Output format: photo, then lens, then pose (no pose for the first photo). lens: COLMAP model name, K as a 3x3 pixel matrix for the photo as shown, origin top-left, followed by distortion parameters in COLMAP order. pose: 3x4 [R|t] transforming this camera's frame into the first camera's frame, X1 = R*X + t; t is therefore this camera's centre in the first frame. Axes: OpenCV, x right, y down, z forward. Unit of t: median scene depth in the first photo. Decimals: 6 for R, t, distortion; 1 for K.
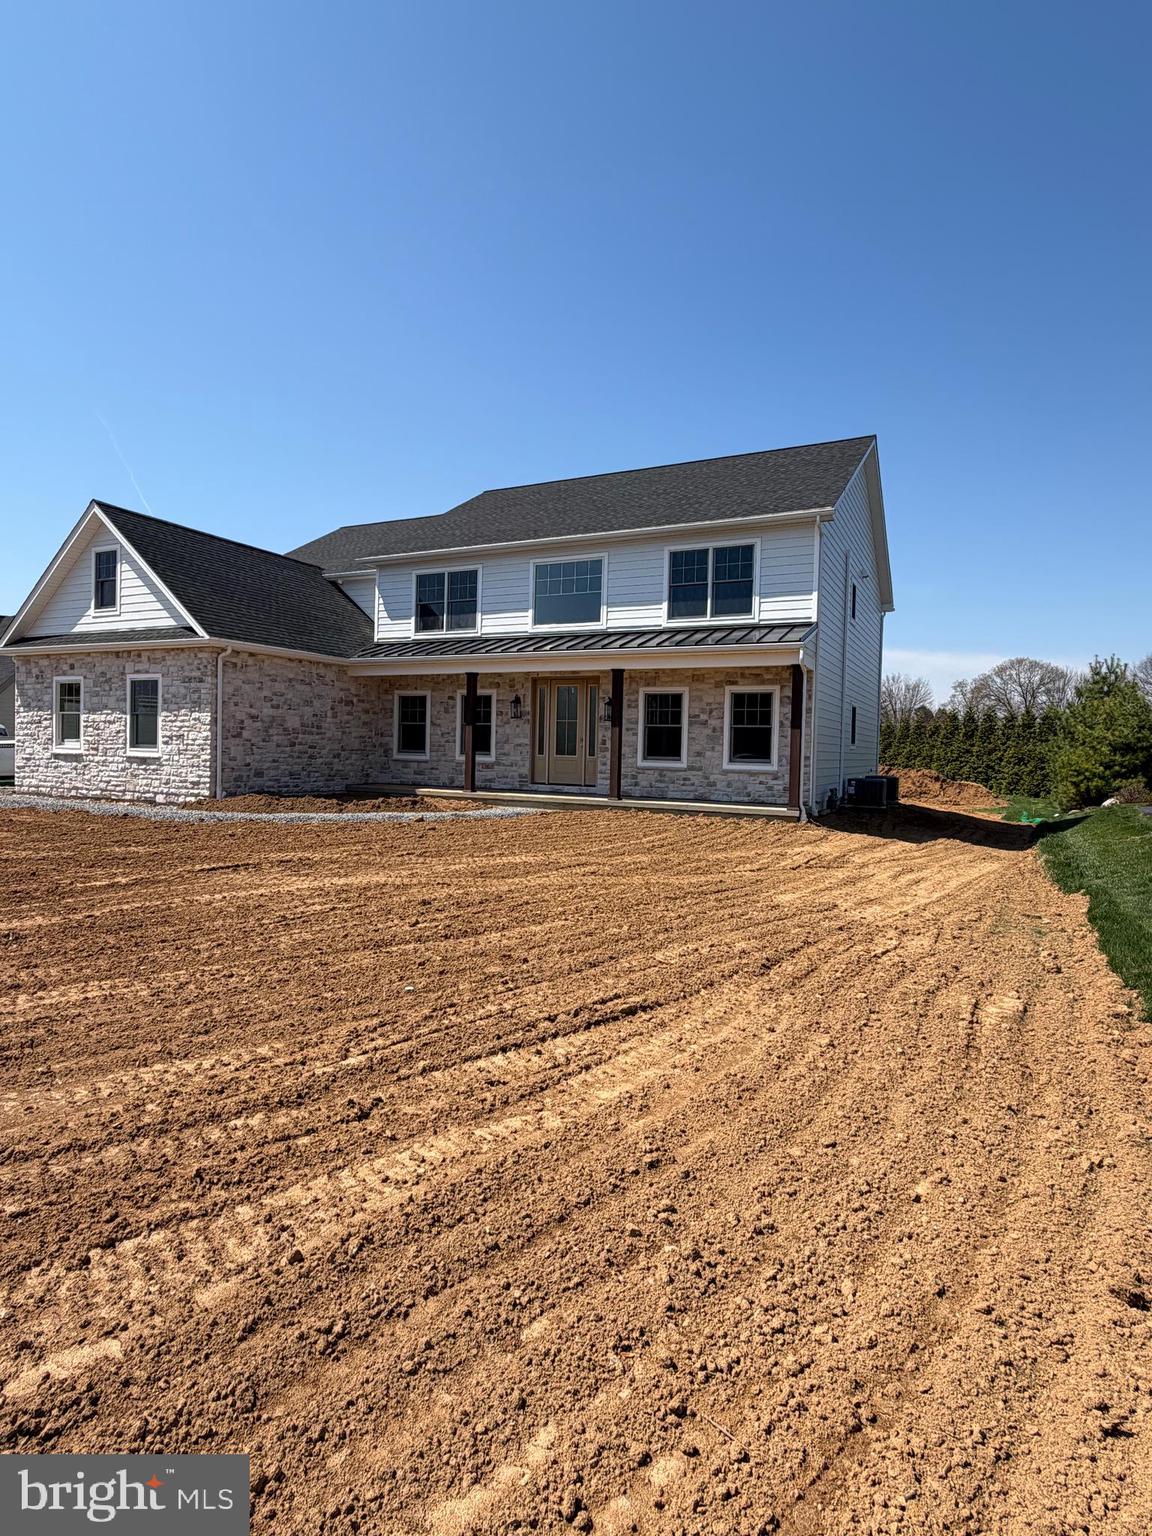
lens RADIAL K [[833.8, 0, 576.0], [0, 833.8, 768.0], [0, 0, 1]] dist [0.003107, 0.000274]
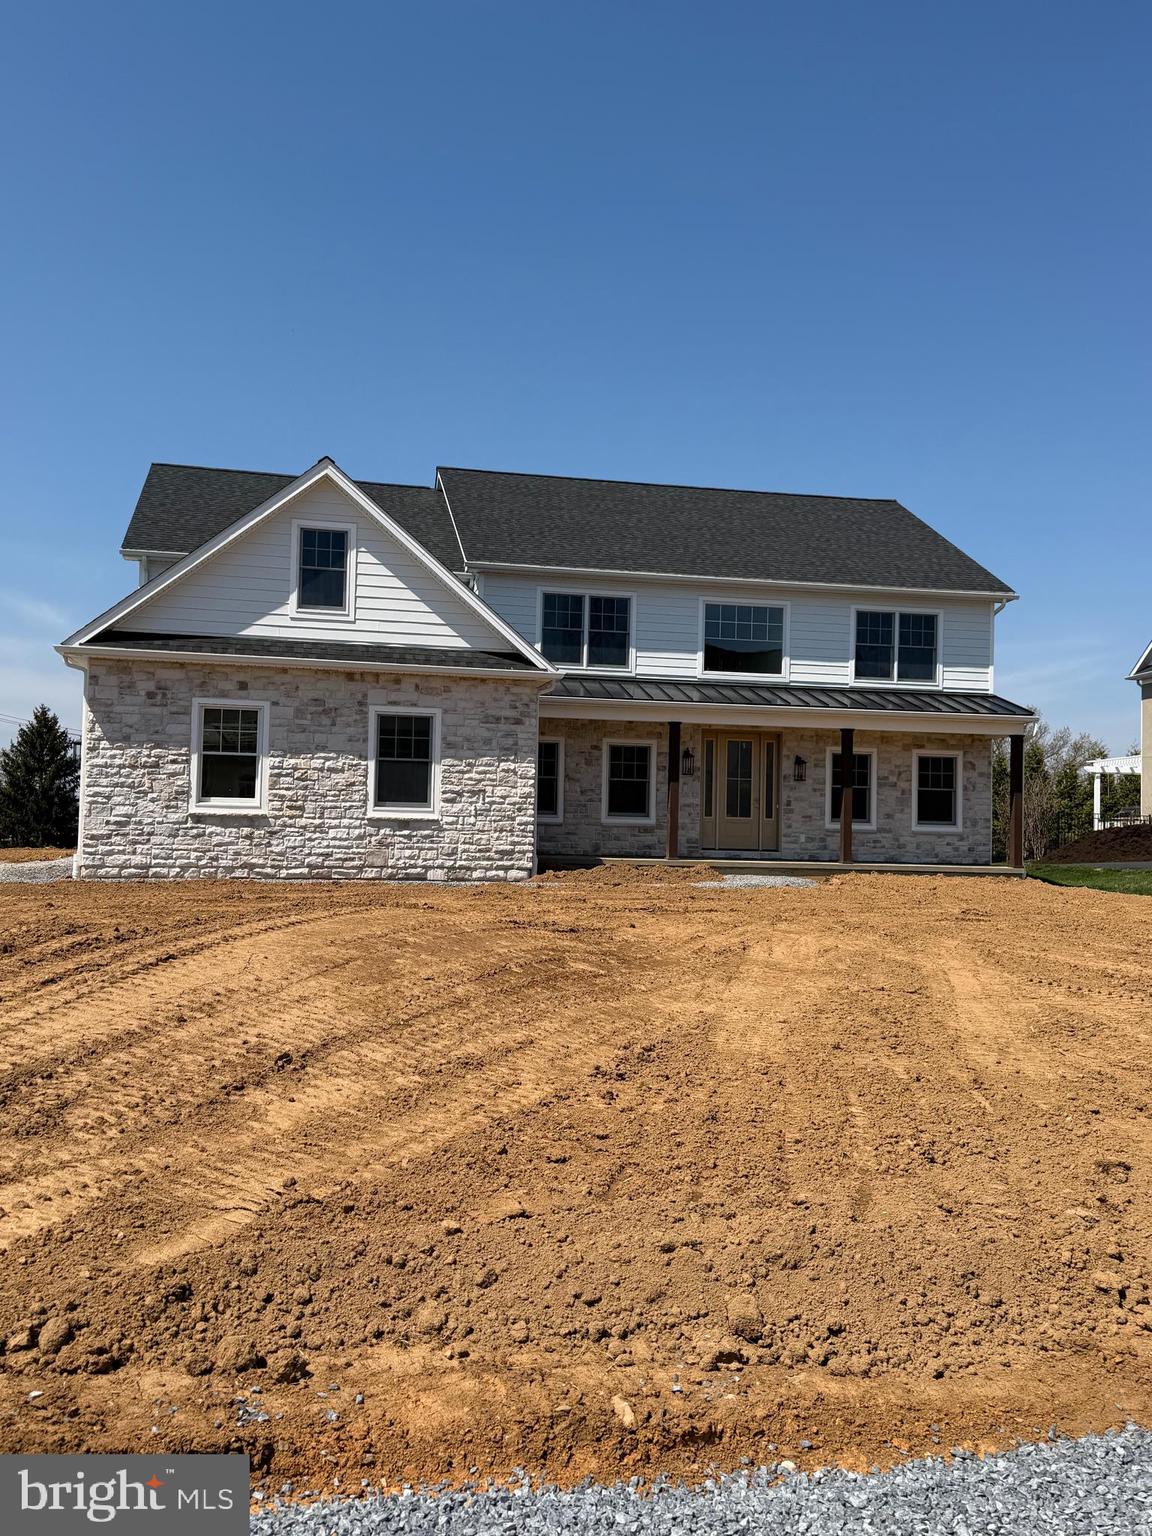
lens RADIAL K [[1310.5, 0, 576.0], [0, 1310.5, 768.0], [0, 0, 1]] dist [0.159371, -0.001911]
pose [[0.779969, 0.023633, 0.625371, -1.113185], [0.009605, 0.998717, -0.049721, 0.000808], [-0.625744, 0.044787, 0.778742, 0.000629]]
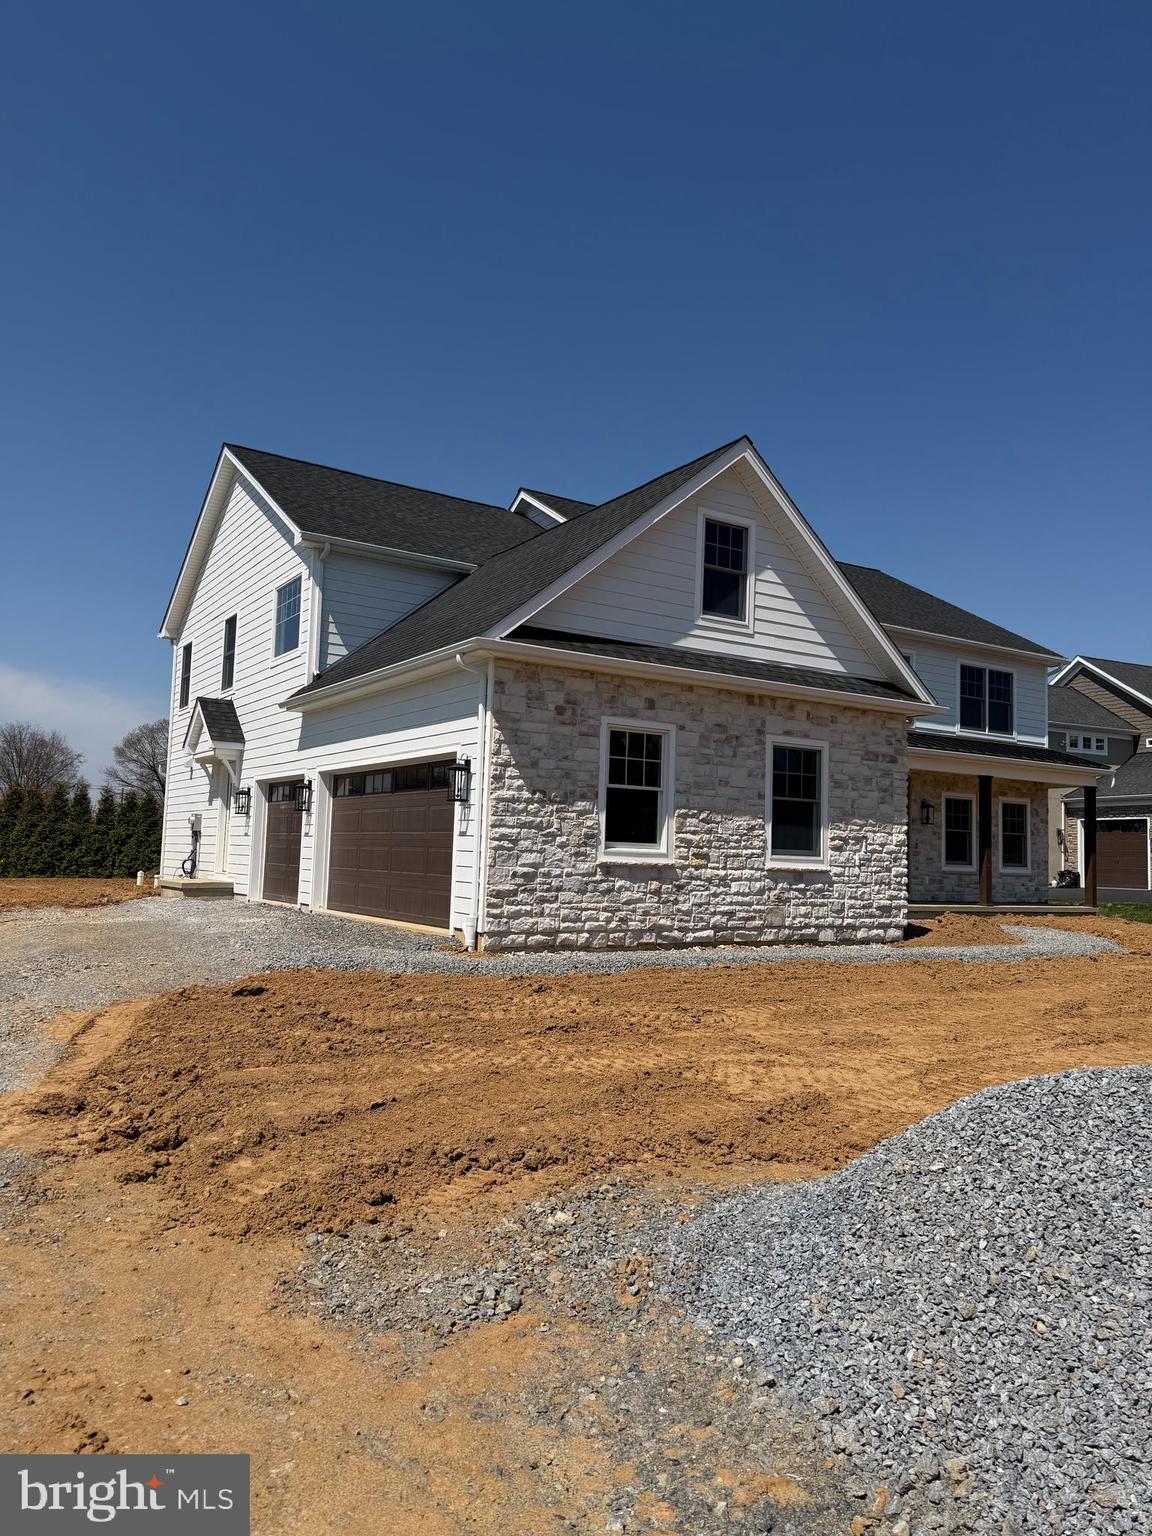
lens RADIAL K [[1062.2, 0, 576.0], [0, 1062.2, 768.0], [0, 0, 1]] dist [0.108158, -0.000713]
pose [[0.516909, 0.063001, 0.853719, -1.277357], [0.000120, 0.997283, -0.073668, -0.030141], [-0.856040, 0.038182, 0.515497, 0.719276]]
